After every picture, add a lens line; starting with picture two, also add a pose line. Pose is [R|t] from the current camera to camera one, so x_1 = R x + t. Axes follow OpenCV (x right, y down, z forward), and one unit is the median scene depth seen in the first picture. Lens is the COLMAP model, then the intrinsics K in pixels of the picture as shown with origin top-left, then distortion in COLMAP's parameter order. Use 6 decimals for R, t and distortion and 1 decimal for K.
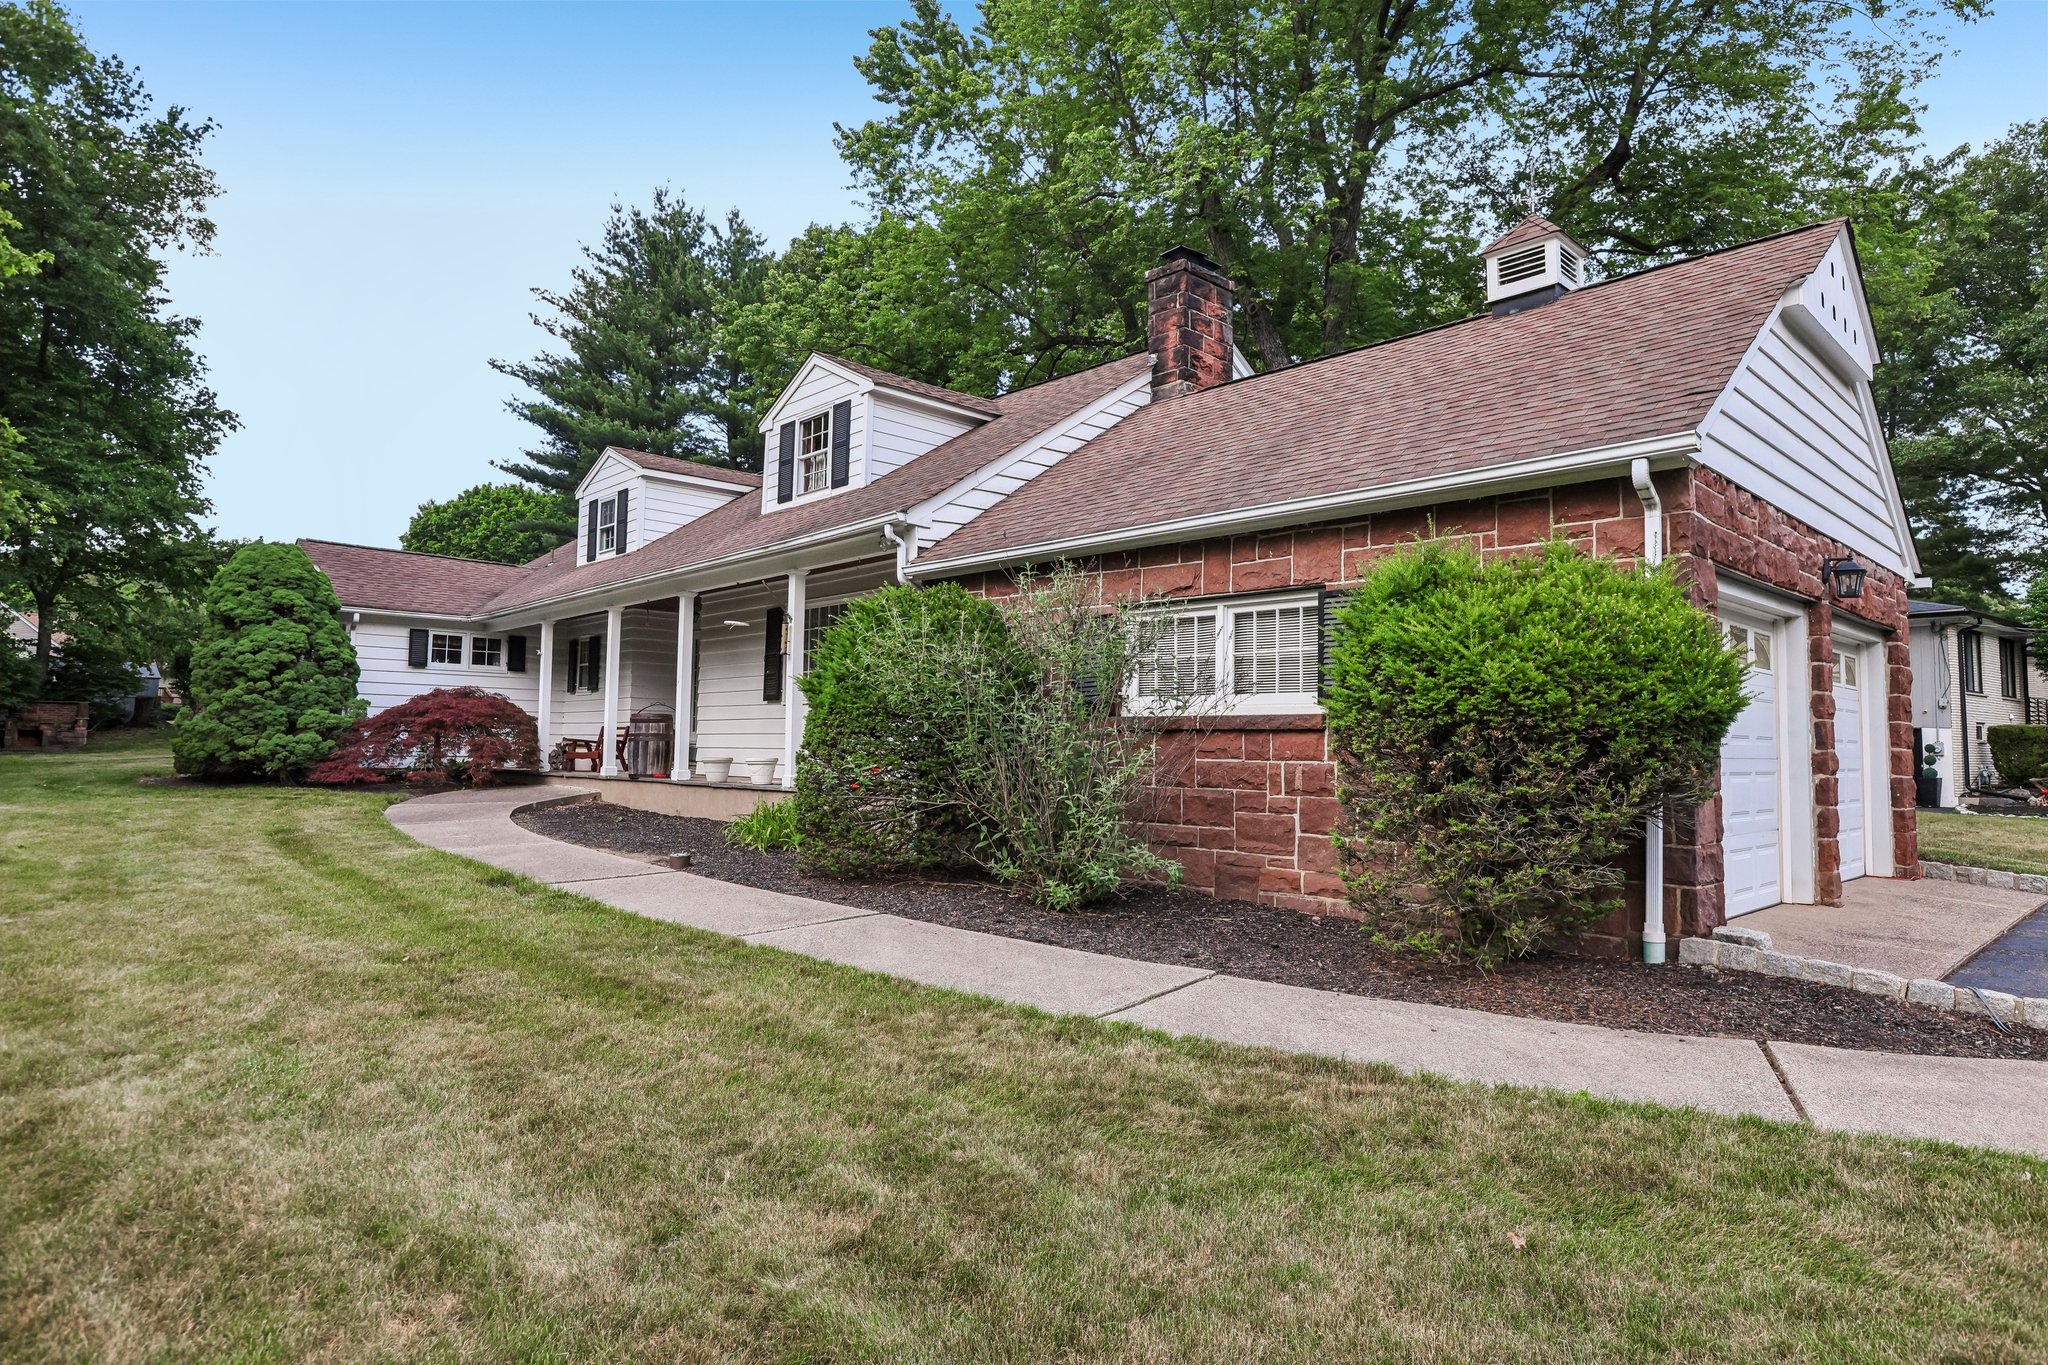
lens RADIAL K [[1135.9, 0, 1017.3], [0, 1135.9, 667.1], [0, 0, 1]] dist [-0.049945, 0.043467]
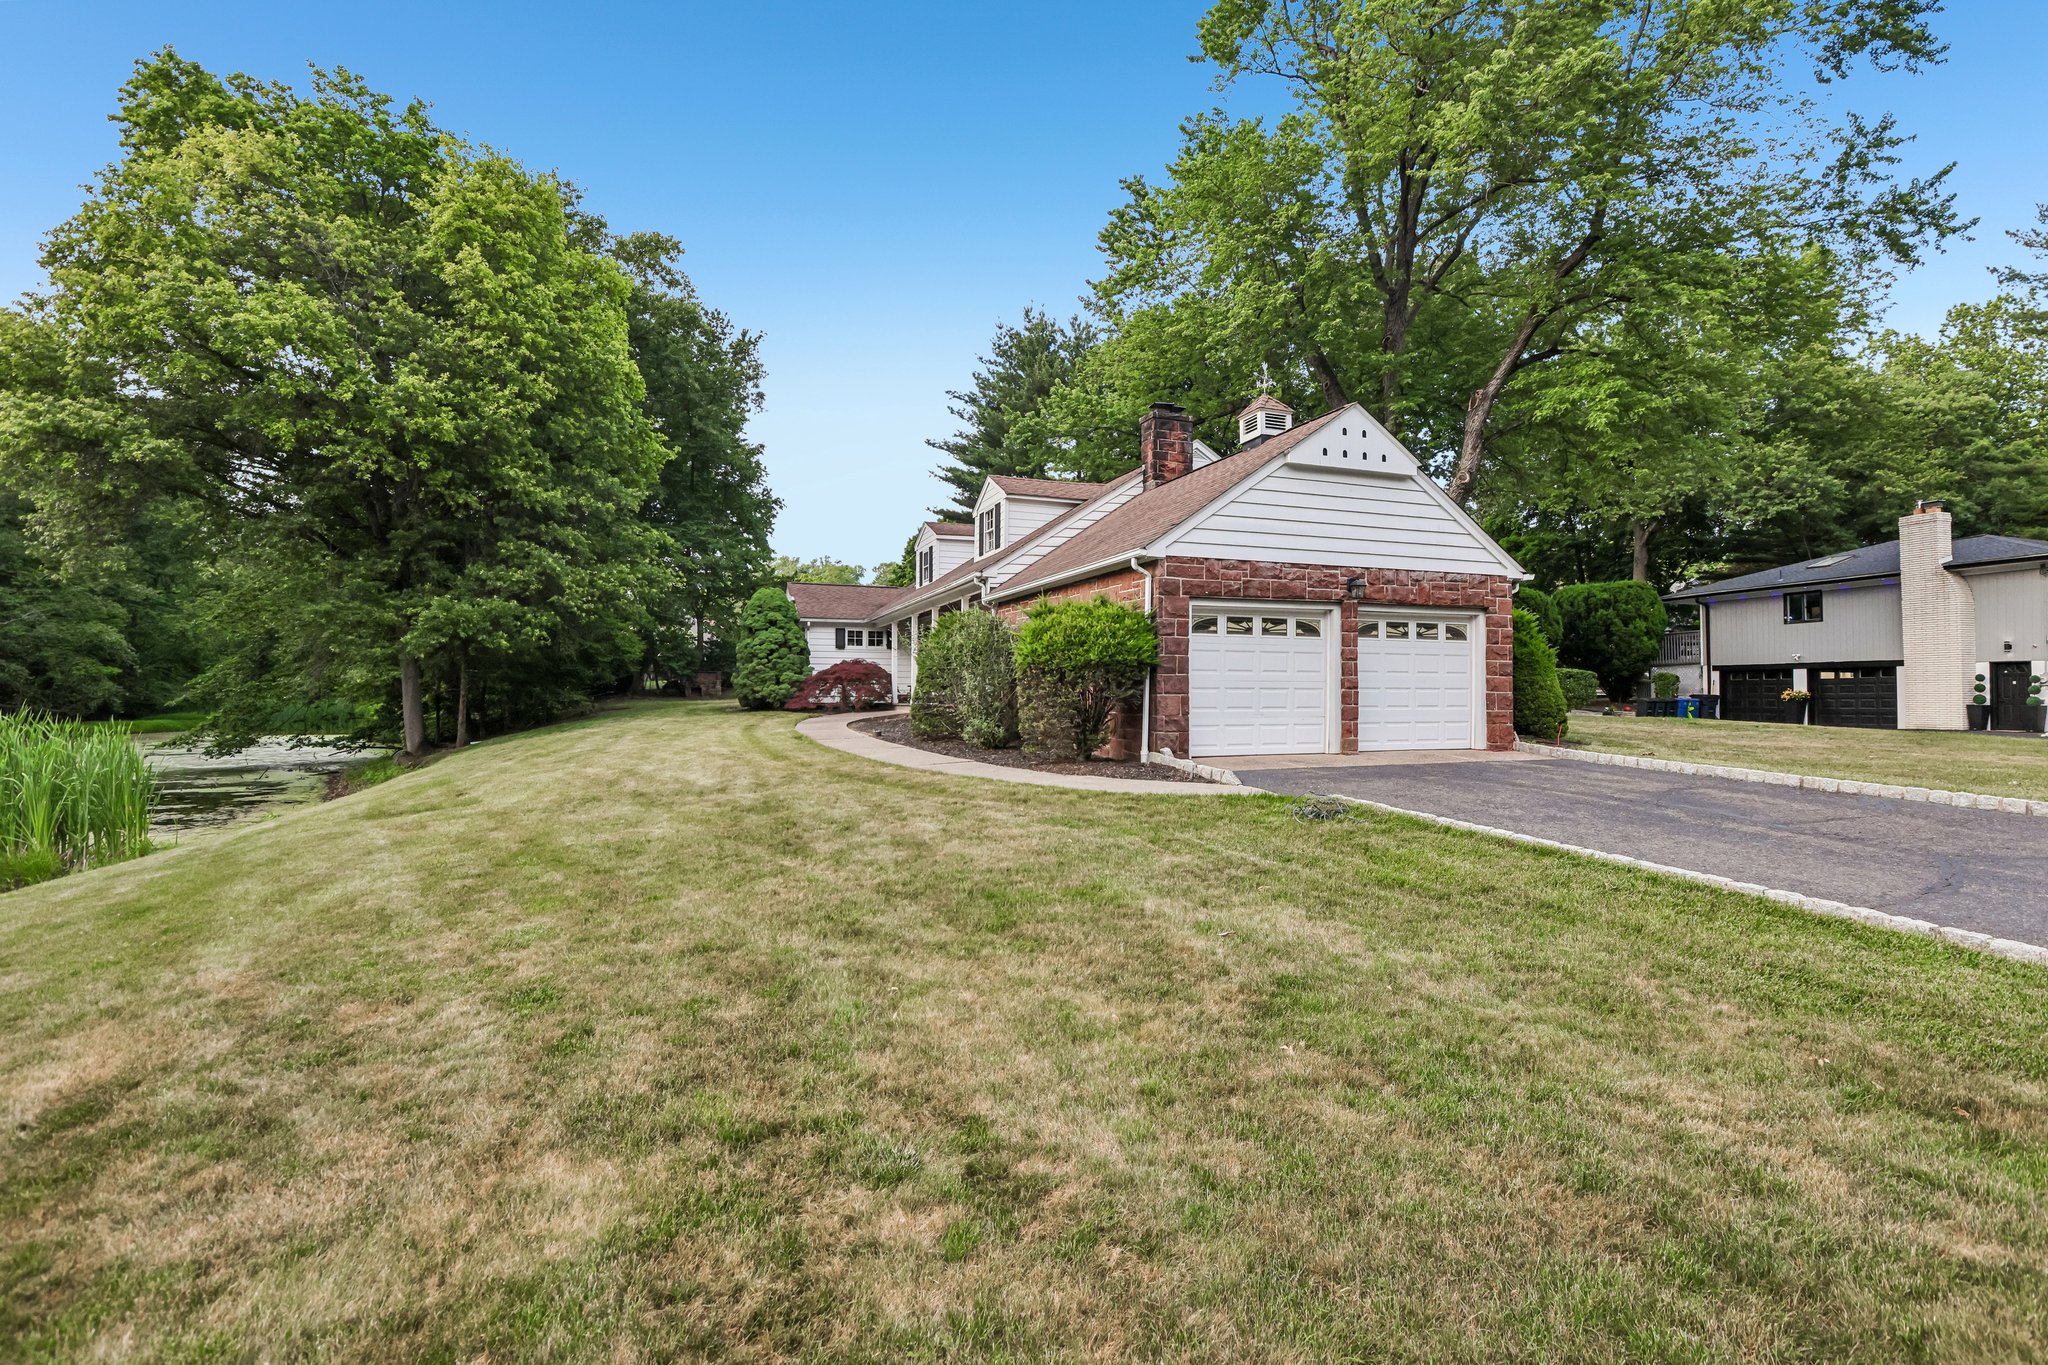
lens RADIAL K [[941.6, 0, 1018.7], [0, 941.6, 666.9], [0, 0, 1]] dist [-0.064571, 0.028712]
pose [[0.916628, -0.022254, -0.399121, 0.386391], [0.037715, 0.998810, 0.030925, -0.007292], [0.397958, -0.043400, 0.916377, -0.335742]]
